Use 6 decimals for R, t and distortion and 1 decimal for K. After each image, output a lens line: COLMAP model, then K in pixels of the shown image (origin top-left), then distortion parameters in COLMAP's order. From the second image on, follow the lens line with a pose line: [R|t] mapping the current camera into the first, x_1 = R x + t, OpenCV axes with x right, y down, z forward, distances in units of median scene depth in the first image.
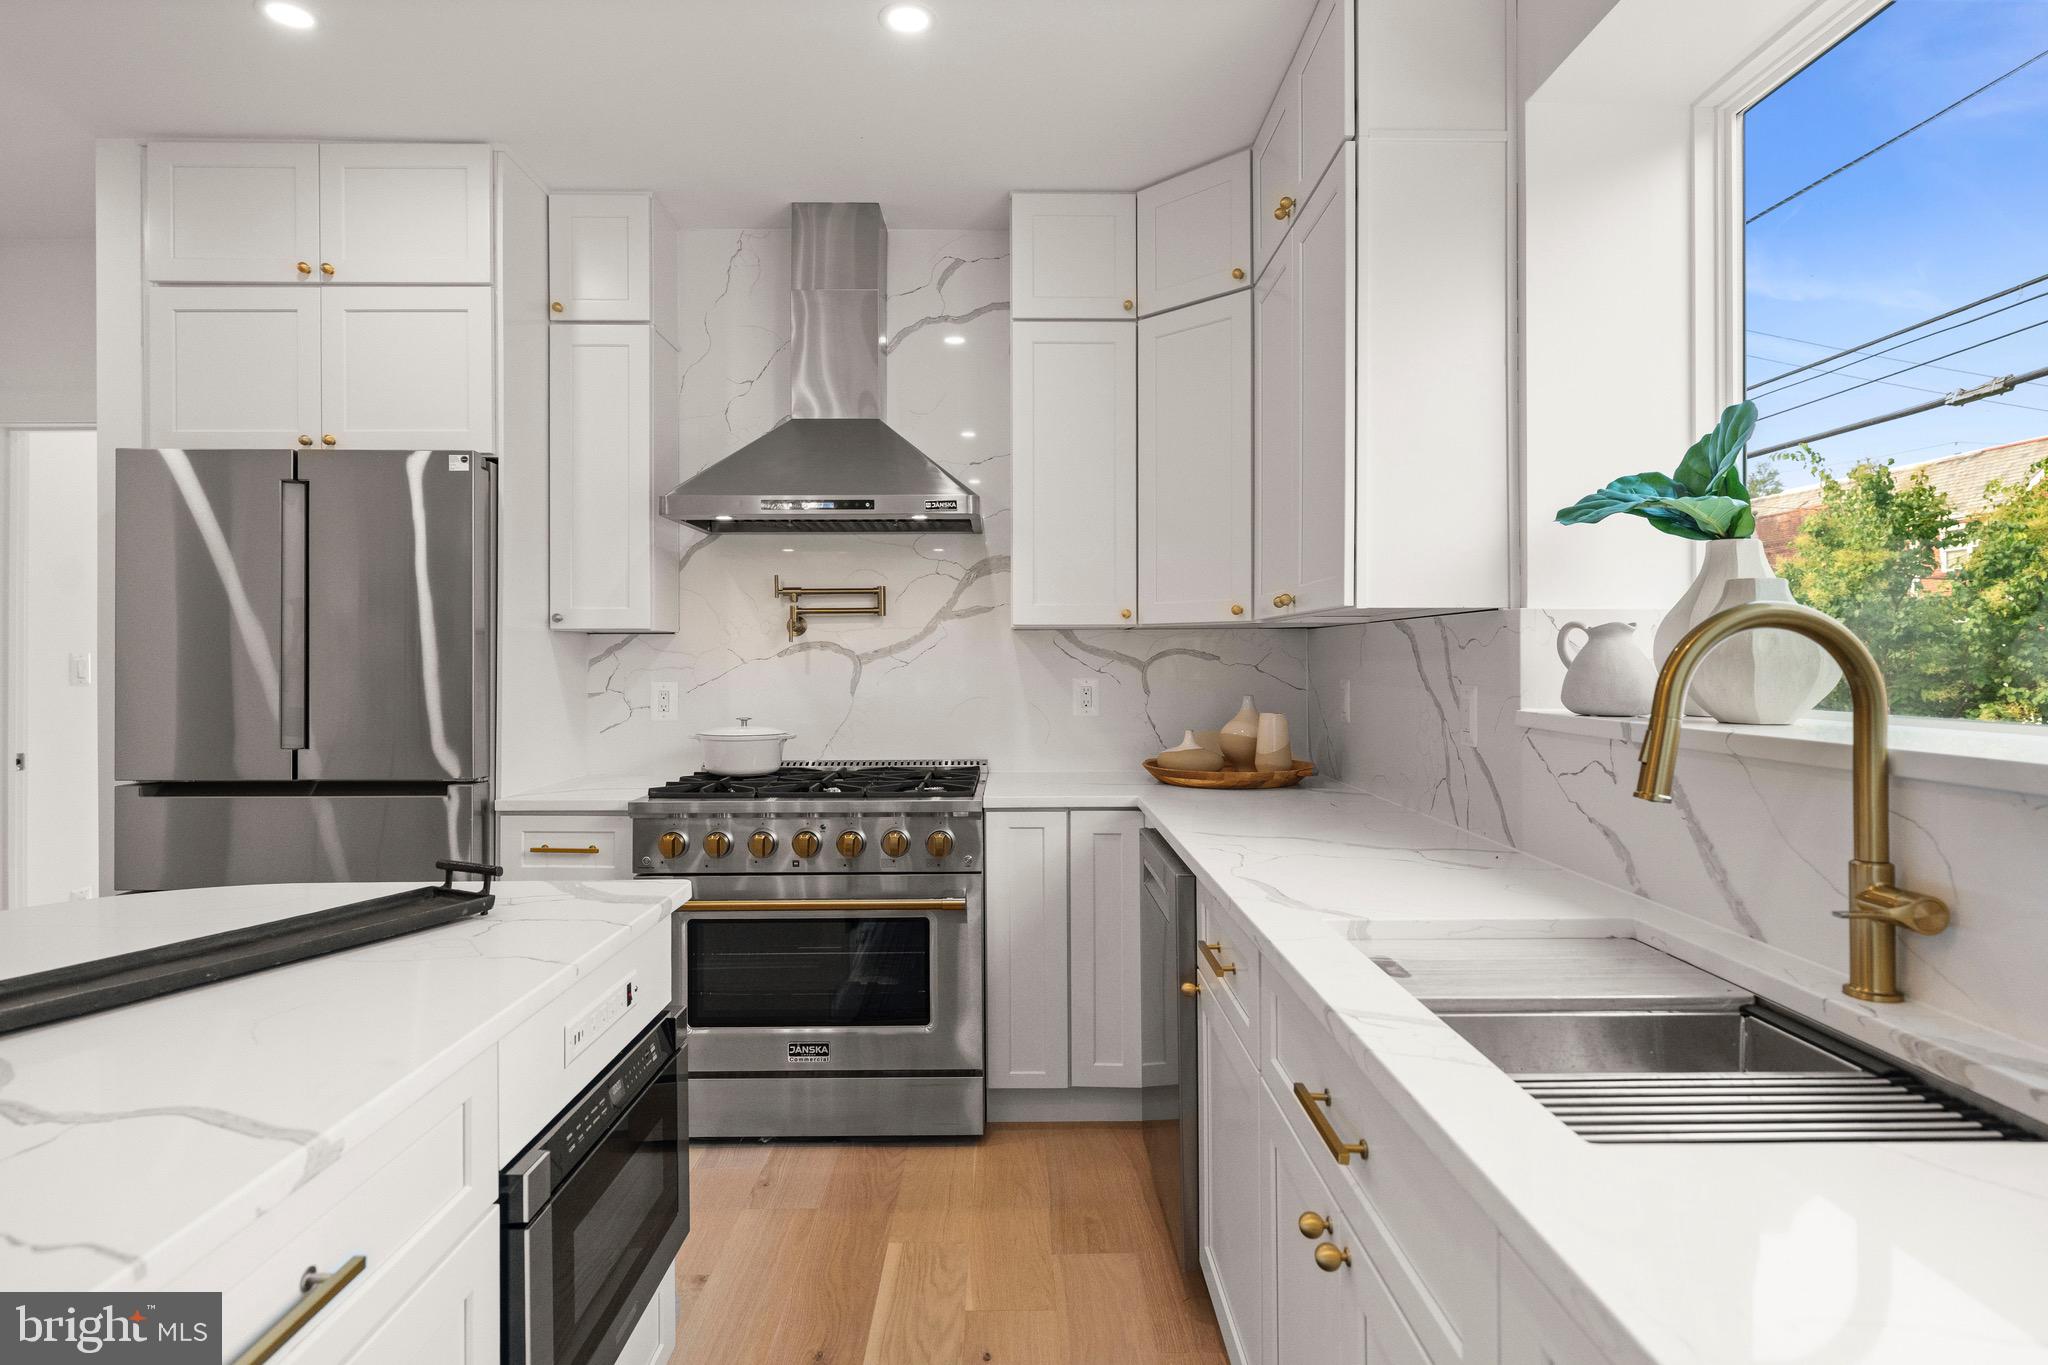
lens RADIAL K [[1075.3, 0, 1021.3], [0, 1075.3, 648.1], [0, 0, 1]] dist [0.005322, 0.000169]
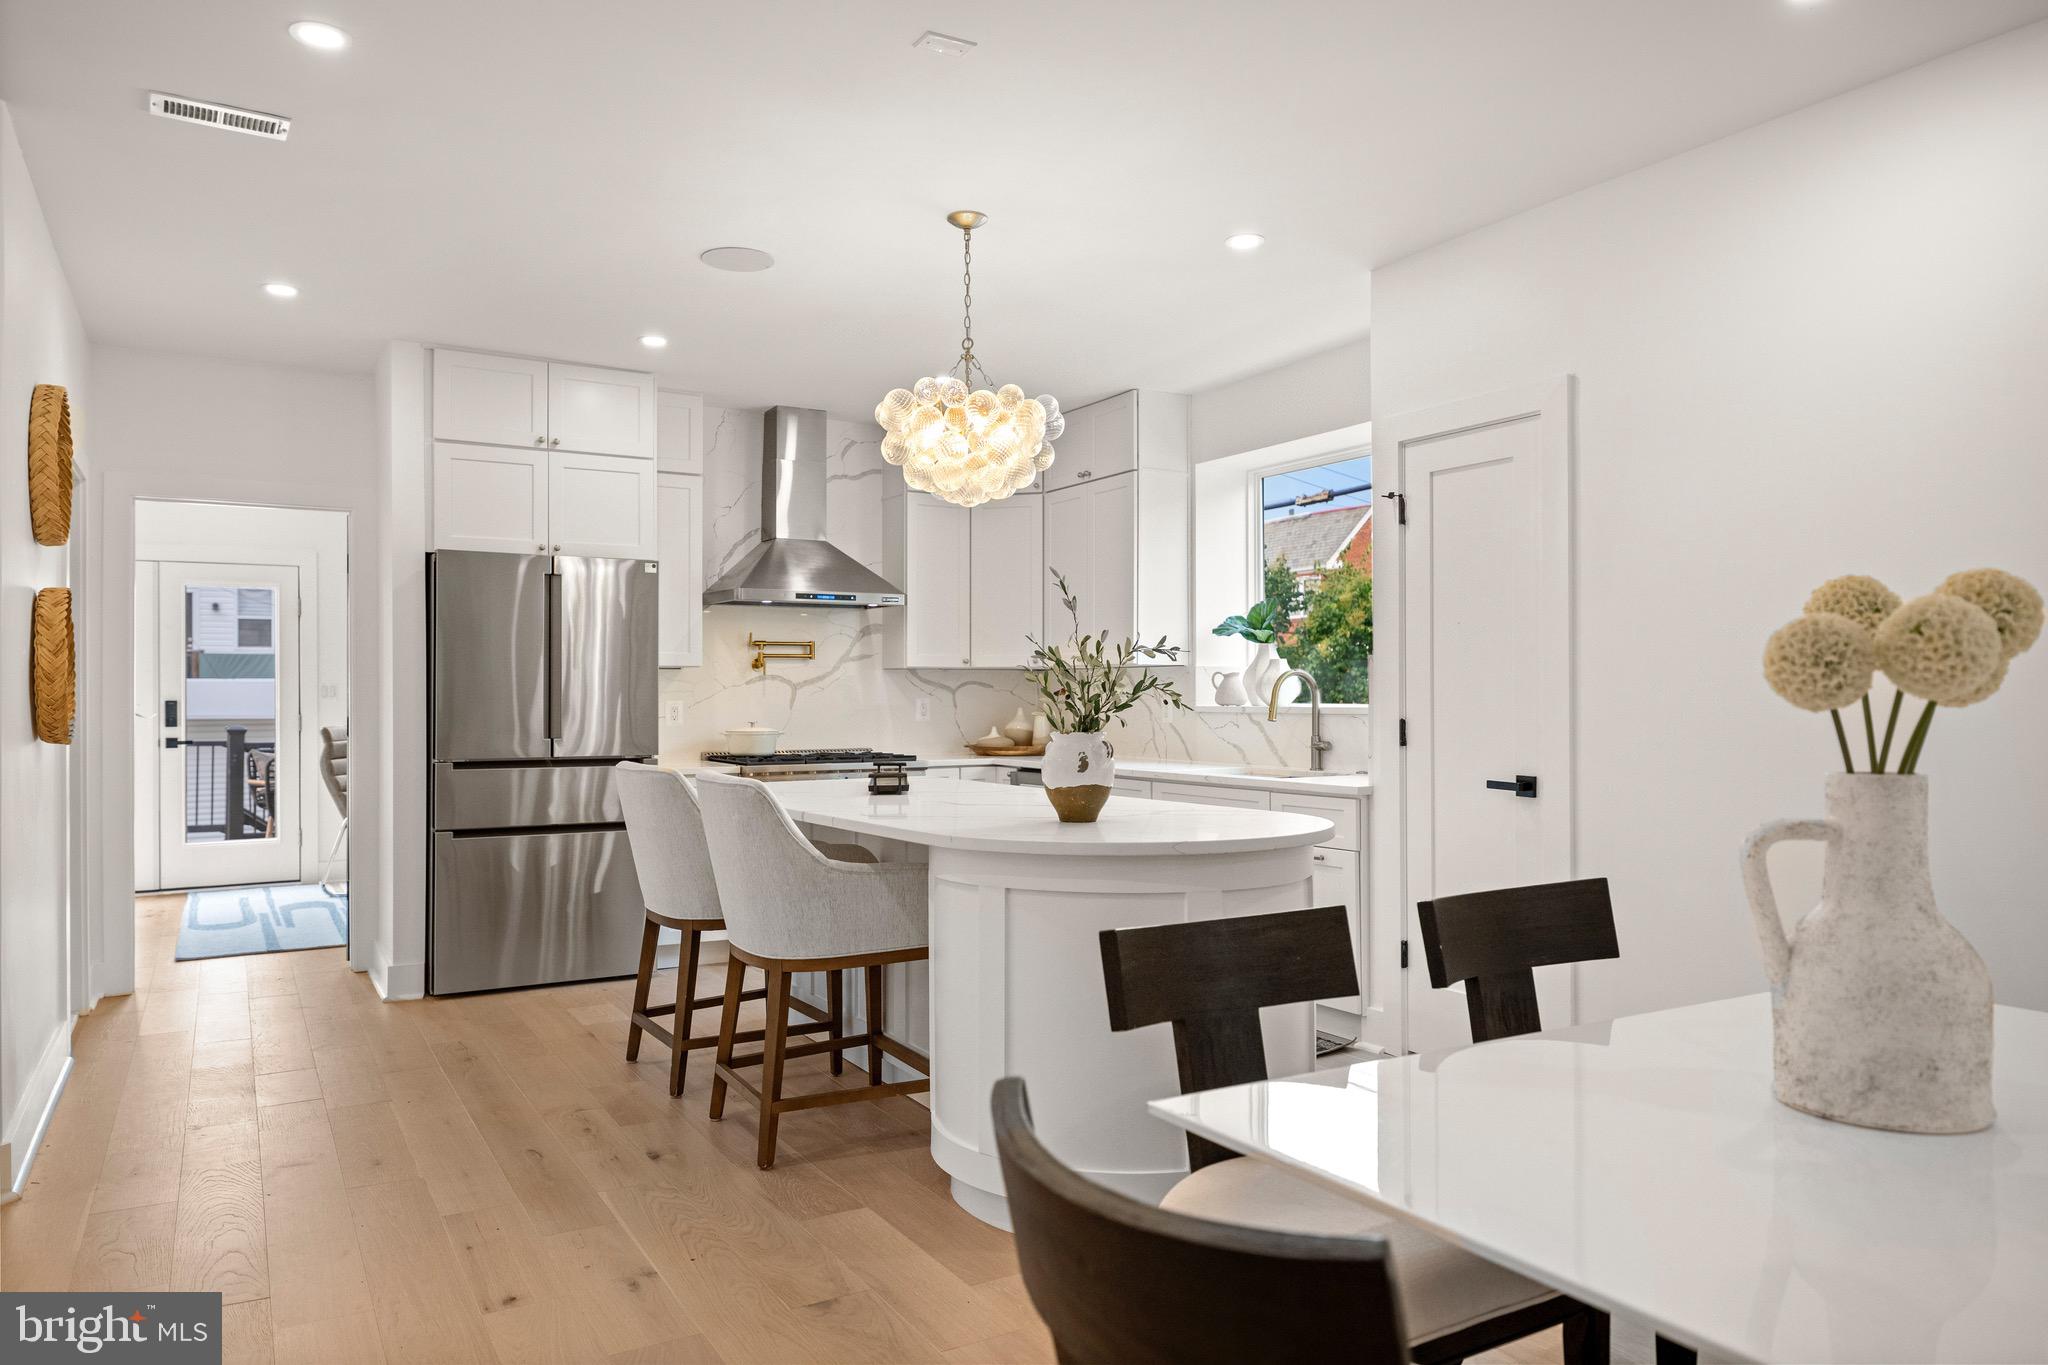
lens RADIAL K [[1359.0, 0, 1020.7], [0, 1359.0, 689.8], [0, 0, 1]] dist [0.006853, -0.009903]
pose [[0.866899, 0.003254, 0.498473, -0.940976], [-0.005970, 0.999975, 0.003855, 0.006085], [-0.498447, -0.006318, 0.866897, -0.992719]]
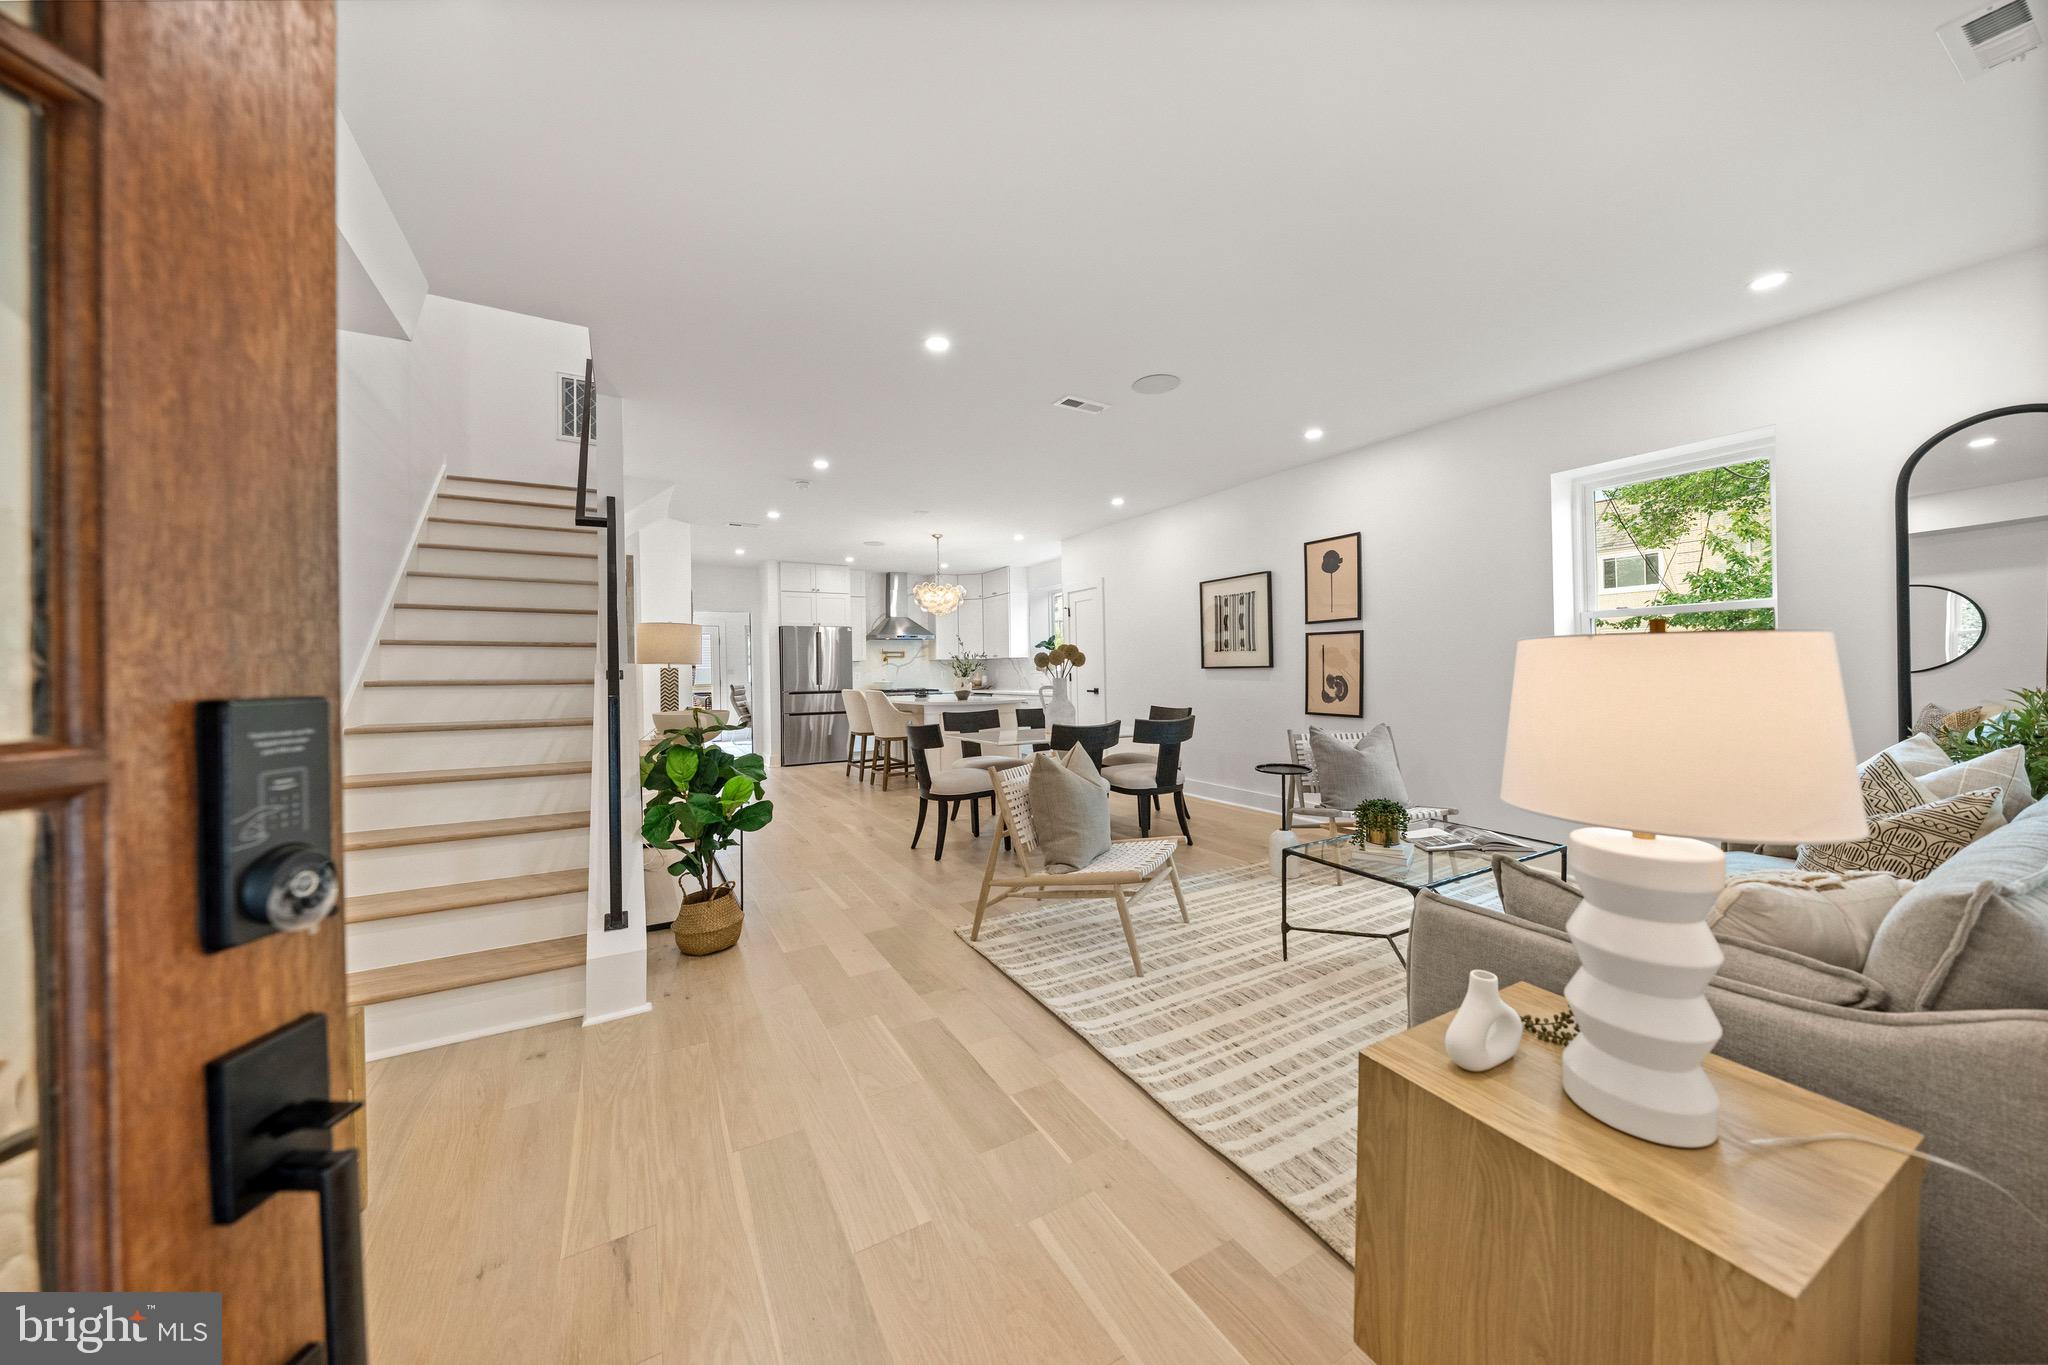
lens RADIAL K [[696.8, 0, 1023.1], [0, 696.8, 667.8], [0, 0, 1]] dist [-0.005981, 0.000857]
pose [[0.871870, -0.011500, 0.489602, -1.255892], [0.011152, 0.999931, 0.003626, 0.009962], [-0.489610, 0.002299, 0.871939, -2.053752]]
